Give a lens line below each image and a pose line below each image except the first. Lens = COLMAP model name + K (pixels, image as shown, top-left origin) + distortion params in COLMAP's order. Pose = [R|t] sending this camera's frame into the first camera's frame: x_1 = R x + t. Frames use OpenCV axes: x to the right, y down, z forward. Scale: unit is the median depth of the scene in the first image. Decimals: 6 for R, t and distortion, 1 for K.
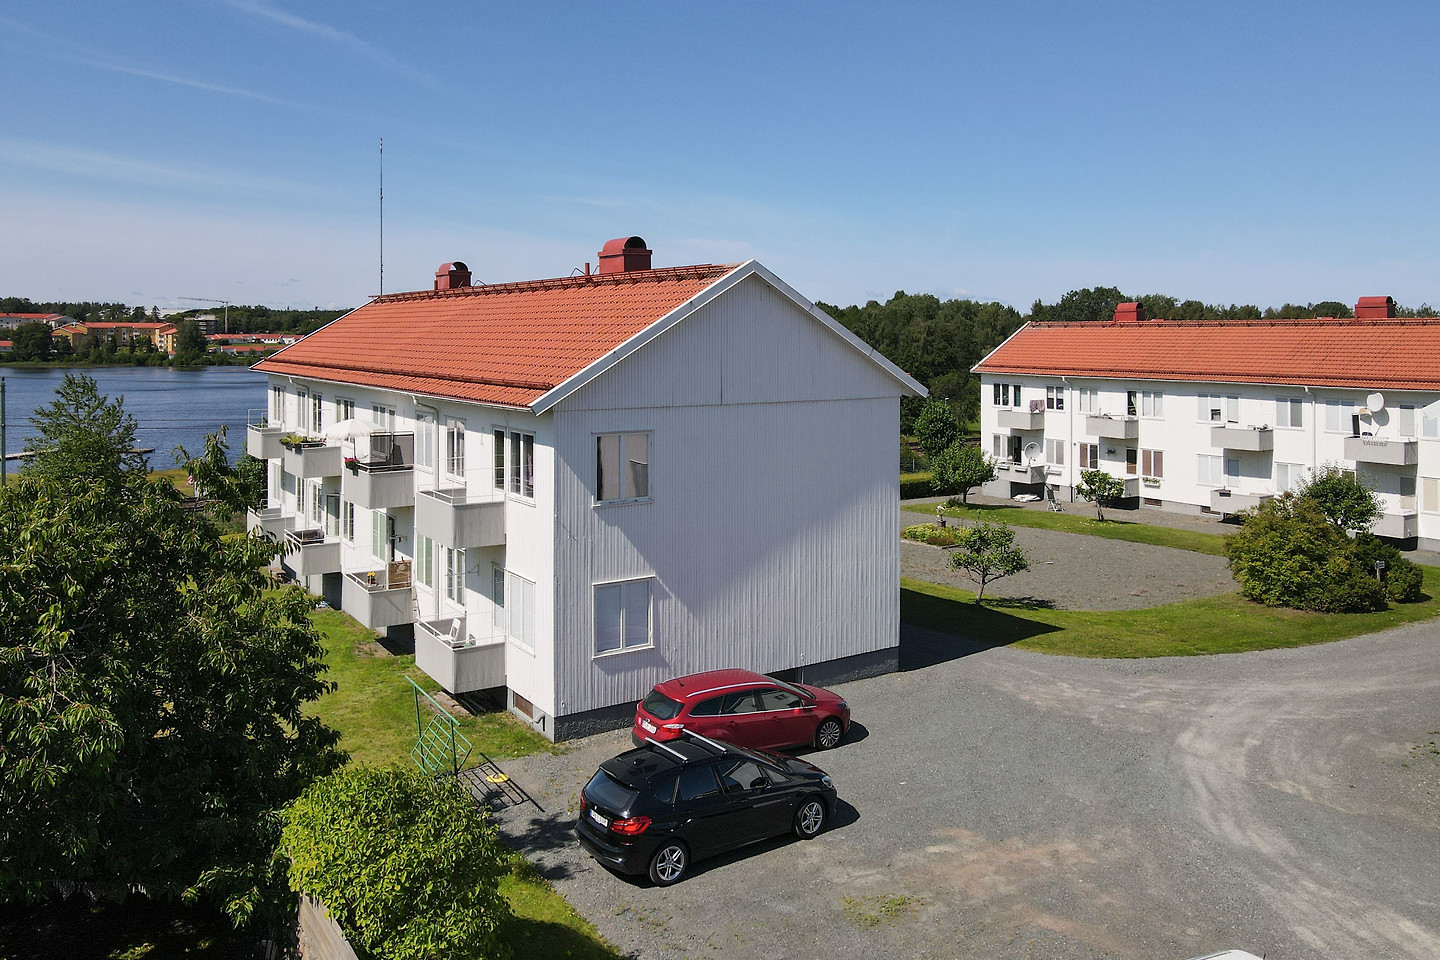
lens RADIAL K [[1059.8, 0, 720.0], [0, 1059.8, 480.0], [0, 0, 1]] dist [-0.010012, -0.001102]
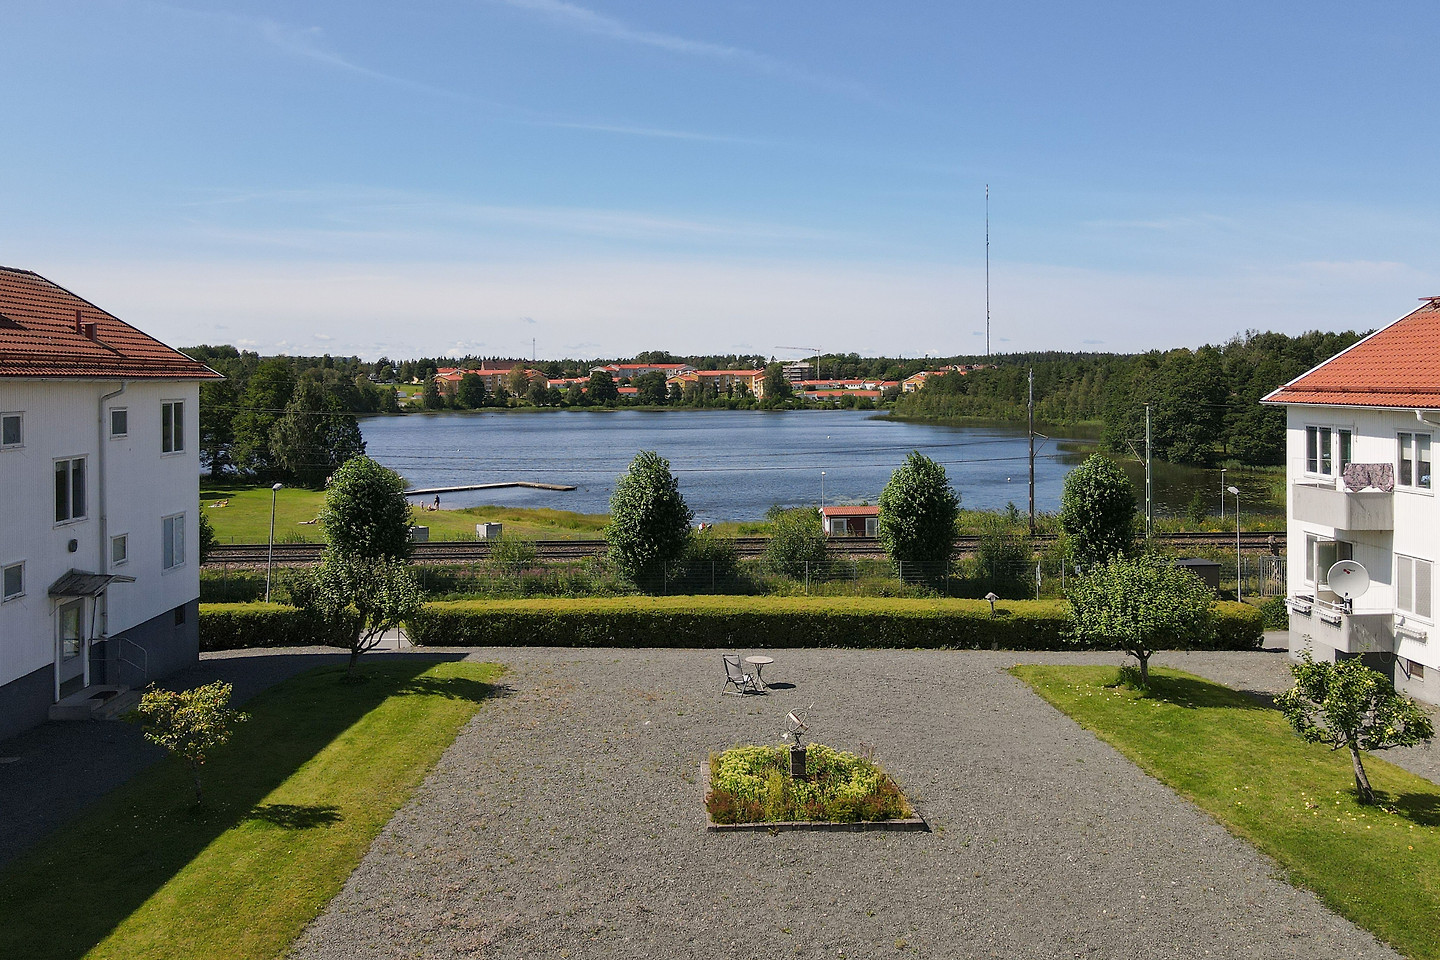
lens RADIAL K [[1059.8, 0, 720.0], [0, 1059.8, 480.0], [0, 0, 1]] dist [-0.010012, -0.001102]
pose [[0.834816, 0.040048, -0.549071, 0.297378], [-0.064384, 0.997609, -0.025127, -0.038312], [0.546752, 0.056327, 0.835398, 0.460151]]
